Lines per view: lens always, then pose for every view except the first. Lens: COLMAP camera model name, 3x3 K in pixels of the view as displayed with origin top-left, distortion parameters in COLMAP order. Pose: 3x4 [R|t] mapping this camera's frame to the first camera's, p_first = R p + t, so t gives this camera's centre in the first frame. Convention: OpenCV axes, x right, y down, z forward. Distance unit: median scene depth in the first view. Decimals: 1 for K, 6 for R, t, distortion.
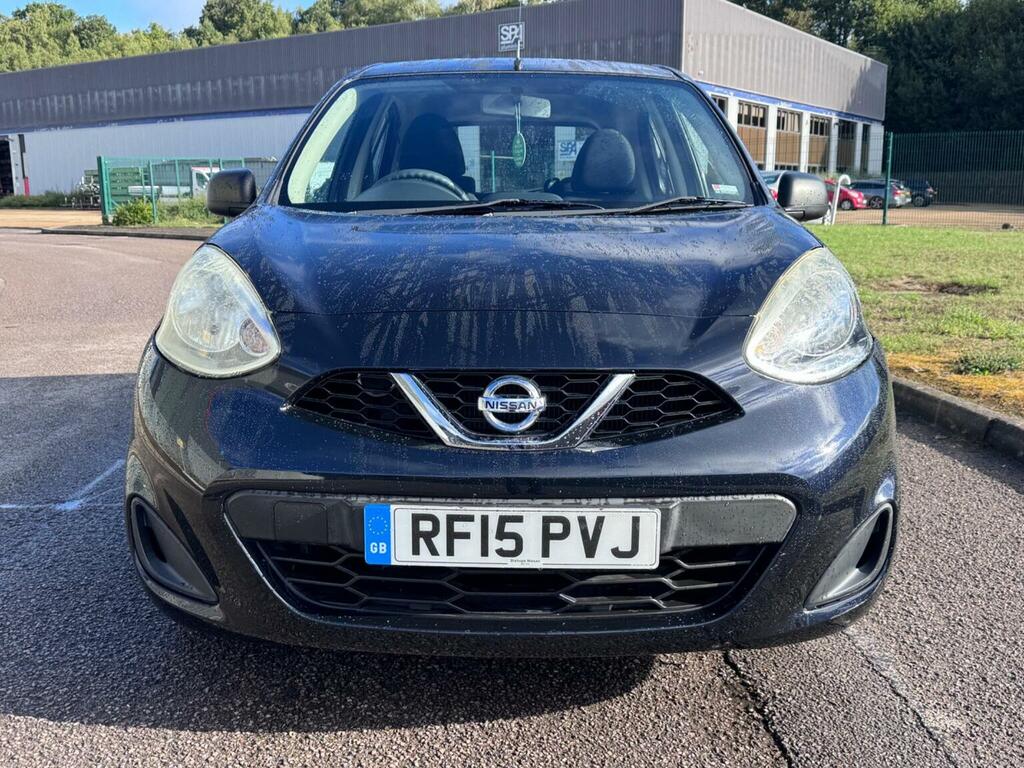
lens RADIAL K [[1014.1, 0, 512.0], [0, 1014.1, 384.0], [0, 0, 1]] dist [0.164614, -0.300540]
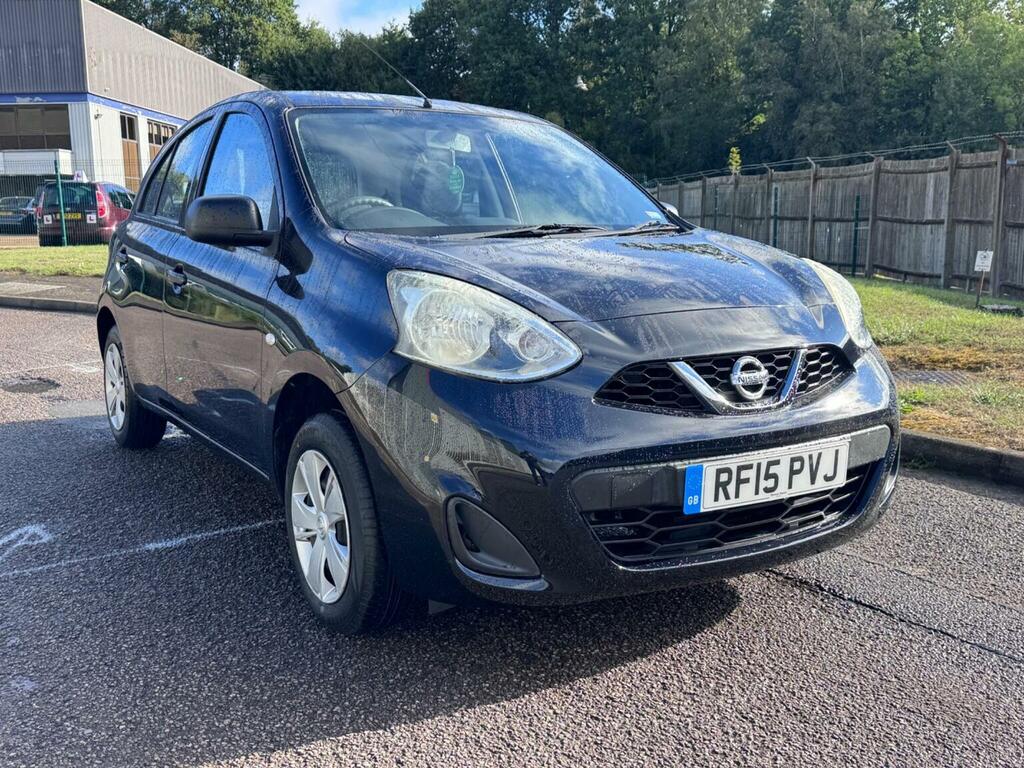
lens RADIAL K [[1014.1, 0, 512.0], [0, 1014.1, 384.0], [0, 0, 1]] dist [0.164614, -0.300540]
pose [[0.845771, -0.093283, 0.525328, -0.953107], [0.103959, 0.994539, 0.009229, -0.016300], [-0.523320, 0.046807, 0.850850, 0.041086]]
